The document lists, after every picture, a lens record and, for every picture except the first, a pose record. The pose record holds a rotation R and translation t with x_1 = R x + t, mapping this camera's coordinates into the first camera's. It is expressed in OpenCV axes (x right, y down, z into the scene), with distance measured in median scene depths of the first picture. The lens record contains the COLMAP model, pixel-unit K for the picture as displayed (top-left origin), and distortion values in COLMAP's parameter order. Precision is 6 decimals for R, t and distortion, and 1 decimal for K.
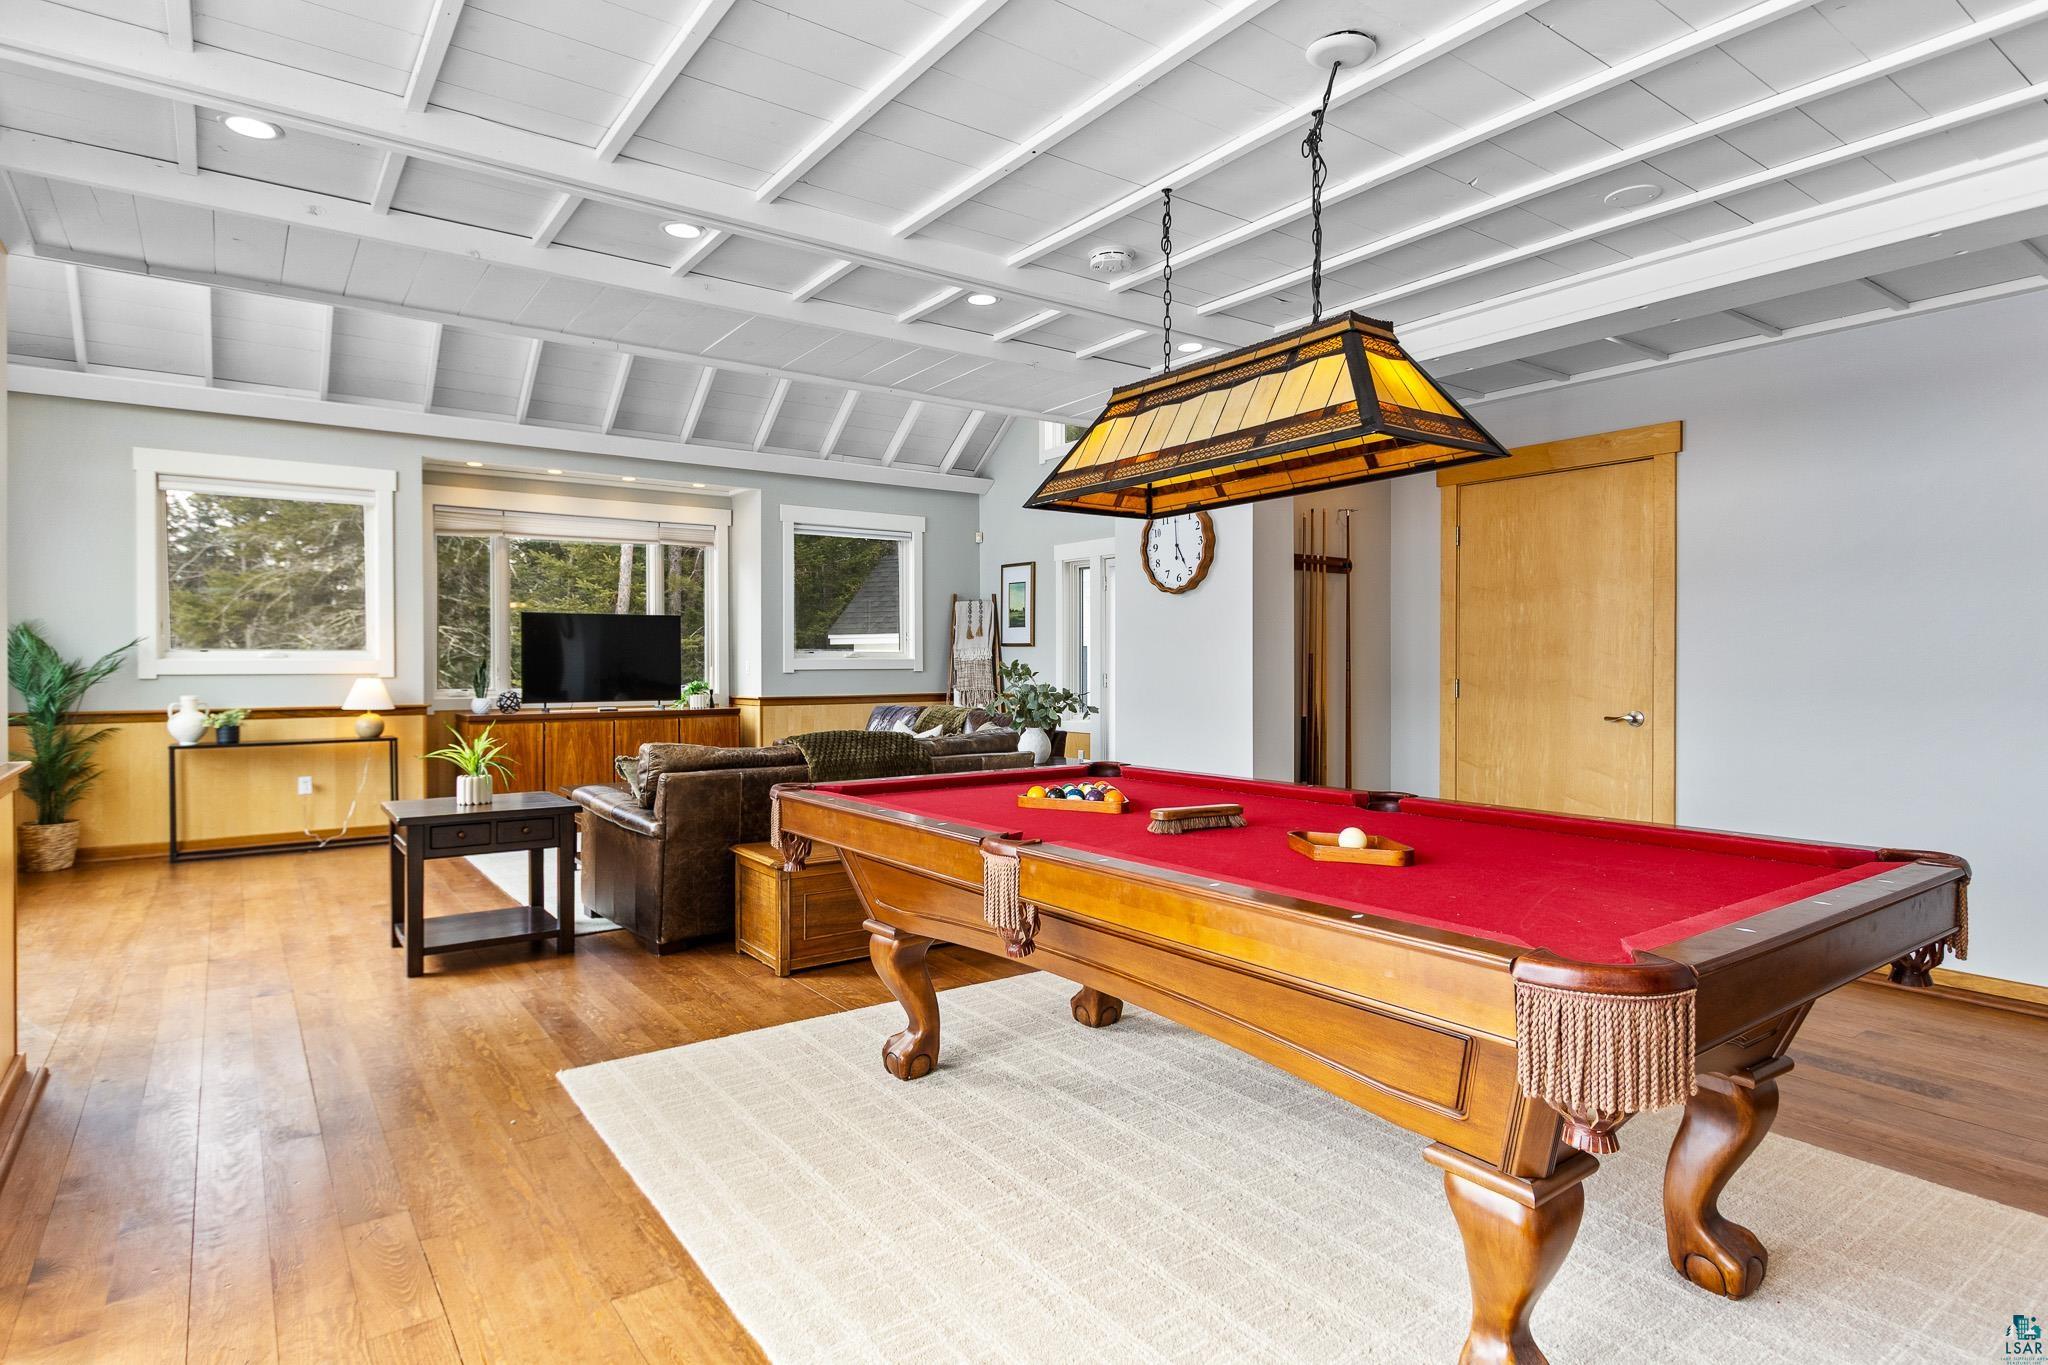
lens RADIAL K [[1103.2, 0, 1025.8], [0, 1103.2, 677.3], [0, 0, 1]] dist [0.001524, 0.000164]
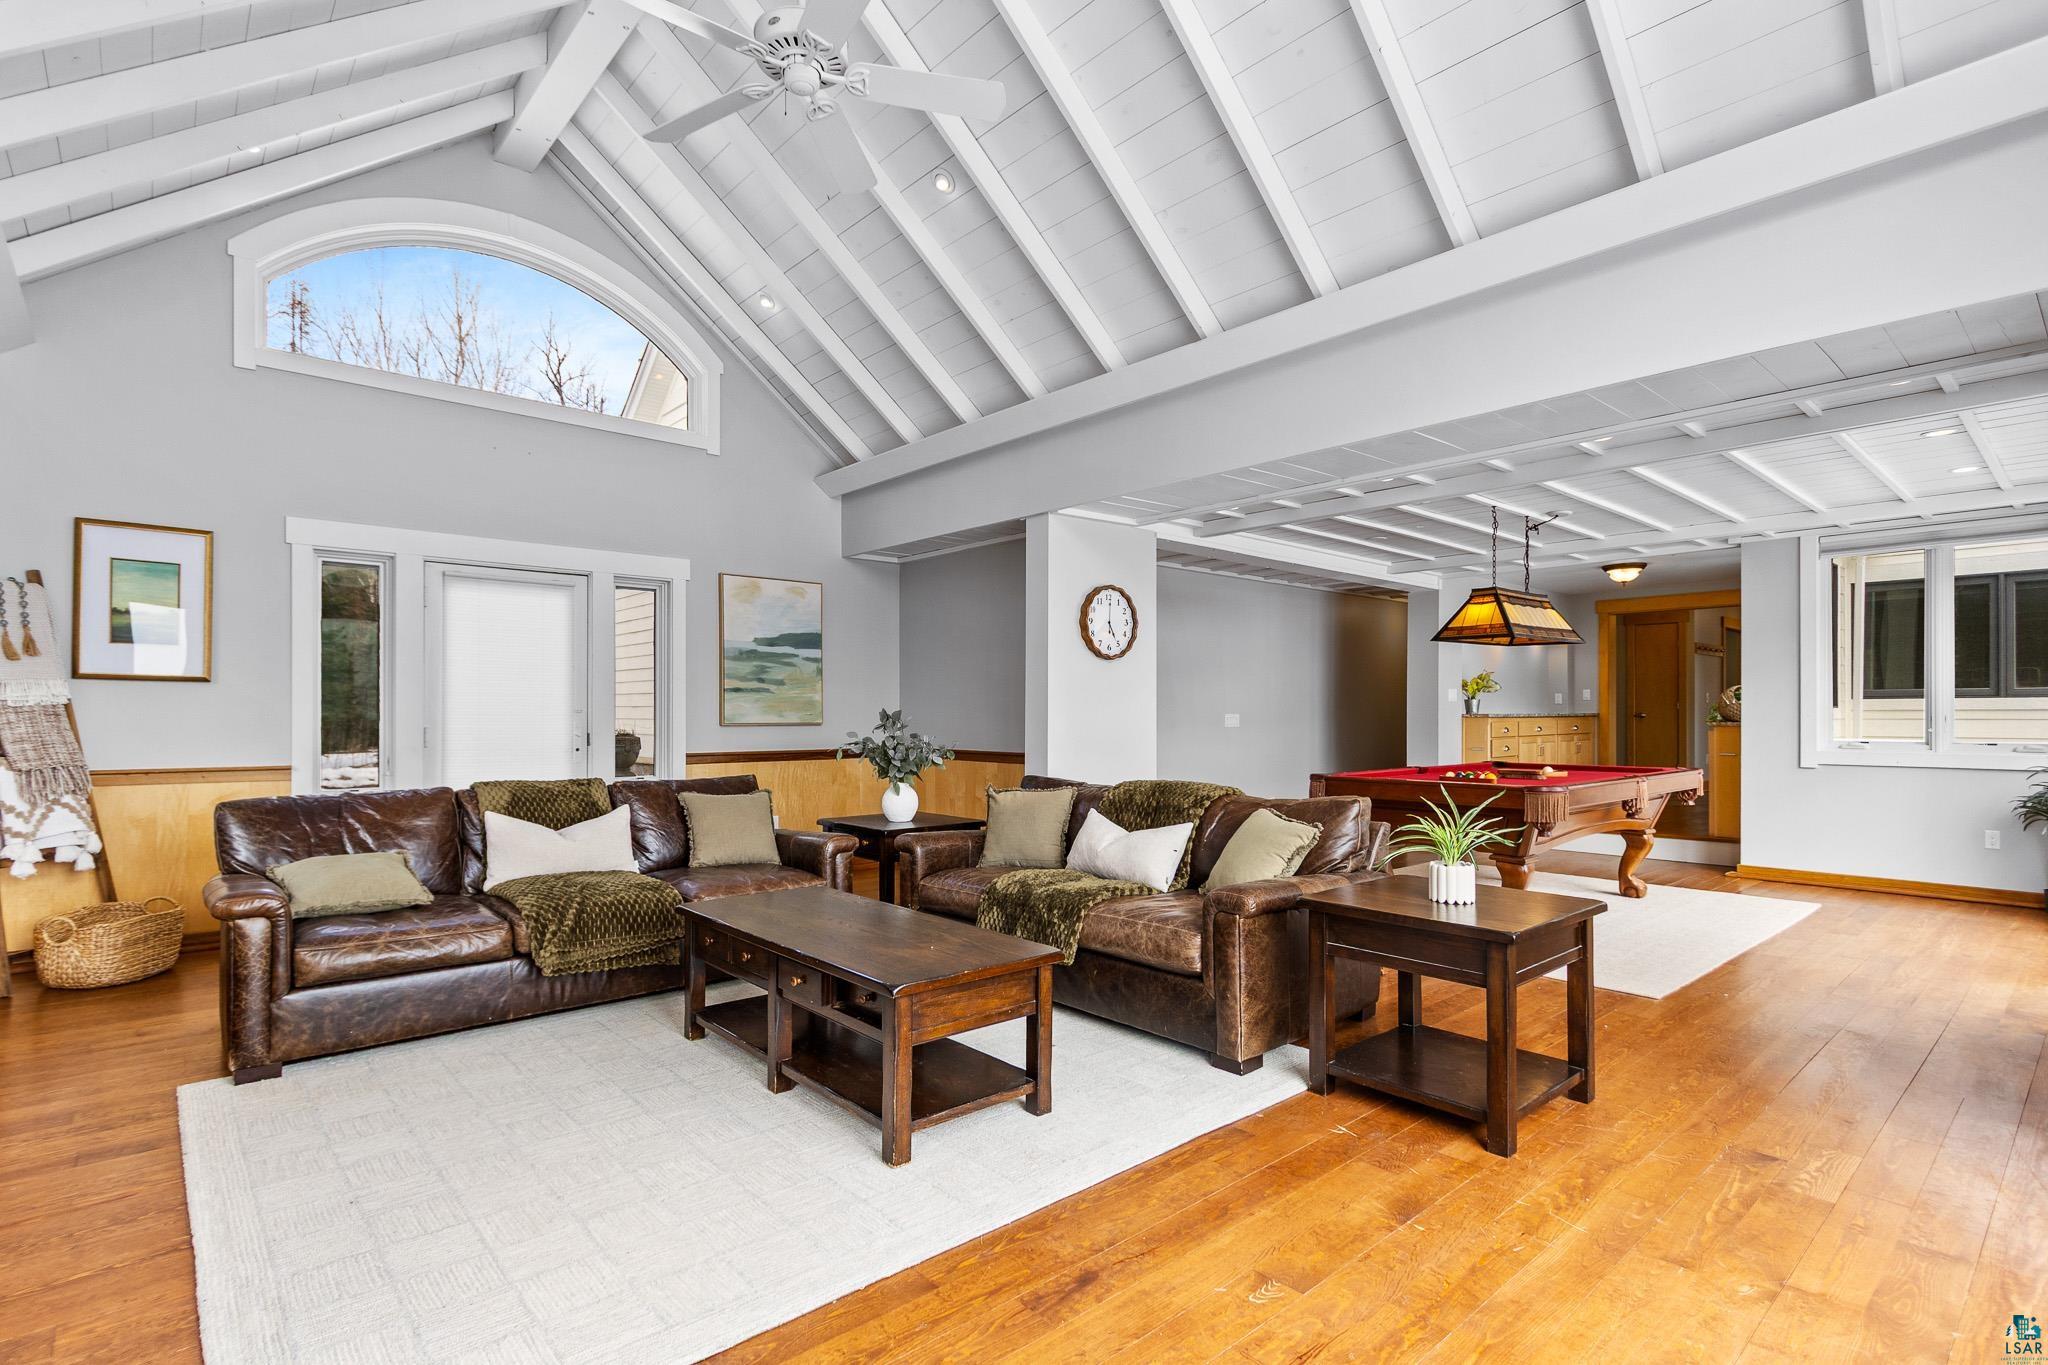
lens RADIAL K [[978.0, 0, 1023.5], [0, 978.0, 697.7], [0, 0, 1]] dist [0.005259, -0.001072]
pose [[-0.091582, 0.012086, 0.995724, -1.000376], [0.010409, 0.999883, -0.011180, -0.017737], [-0.995743, 0.009341, -0.091697, 1.189681]]
